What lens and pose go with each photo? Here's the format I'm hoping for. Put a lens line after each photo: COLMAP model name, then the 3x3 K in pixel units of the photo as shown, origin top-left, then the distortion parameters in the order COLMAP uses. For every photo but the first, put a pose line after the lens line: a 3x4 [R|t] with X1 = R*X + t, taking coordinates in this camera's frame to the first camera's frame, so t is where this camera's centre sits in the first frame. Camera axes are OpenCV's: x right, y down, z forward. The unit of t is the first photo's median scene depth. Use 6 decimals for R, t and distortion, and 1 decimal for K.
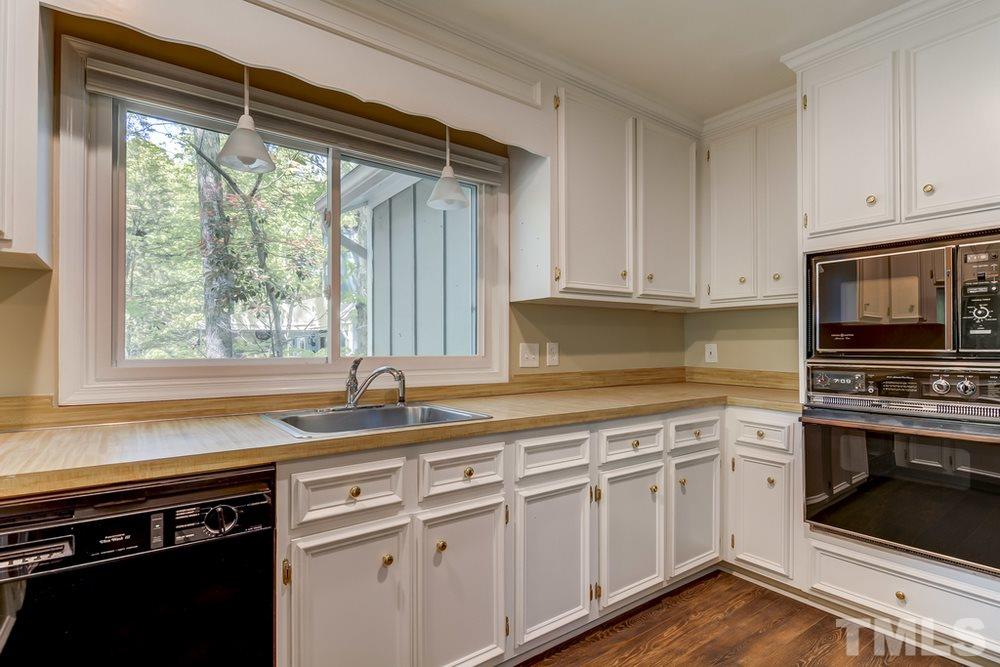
lens RADIAL K [[481.7, 0, 498.3], [0, 481.7, 337.3], [0, 0, 1]] dist [-0.001186, -0.000764]
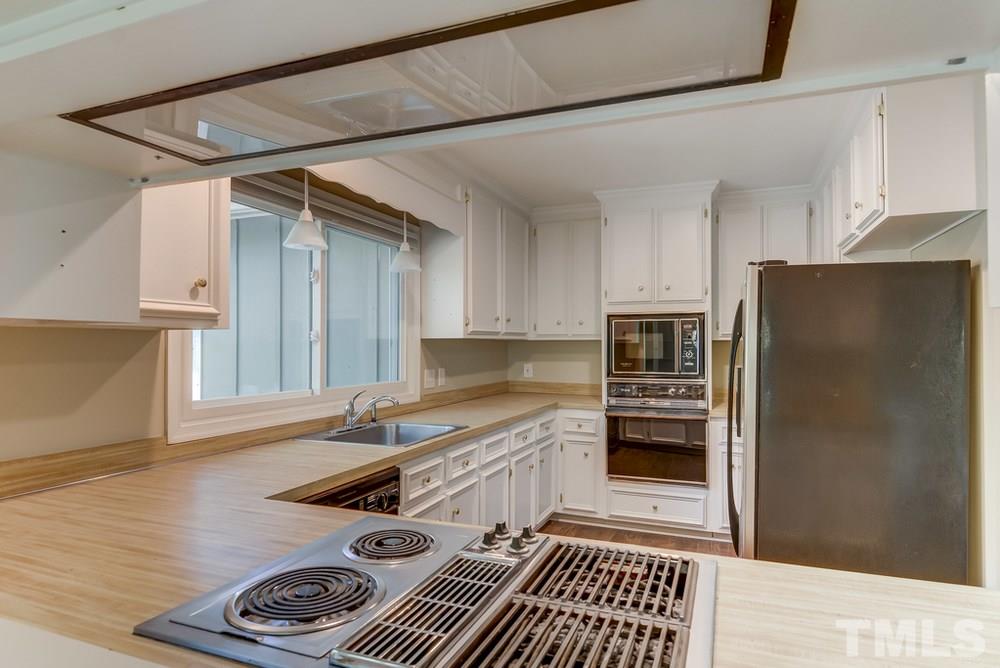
lens RADIAL K [[486.7, 0, 499.5], [0, 486.7, 340.9], [0, 0, 1]] dist [0.001276, -0.000047]
pose [[0.871637, 0.006567, 0.490107, -0.502859], [-0.002964, 0.999963, -0.008128, -0.066266], [-0.490142, 0.005632, 0.871624, -0.280363]]
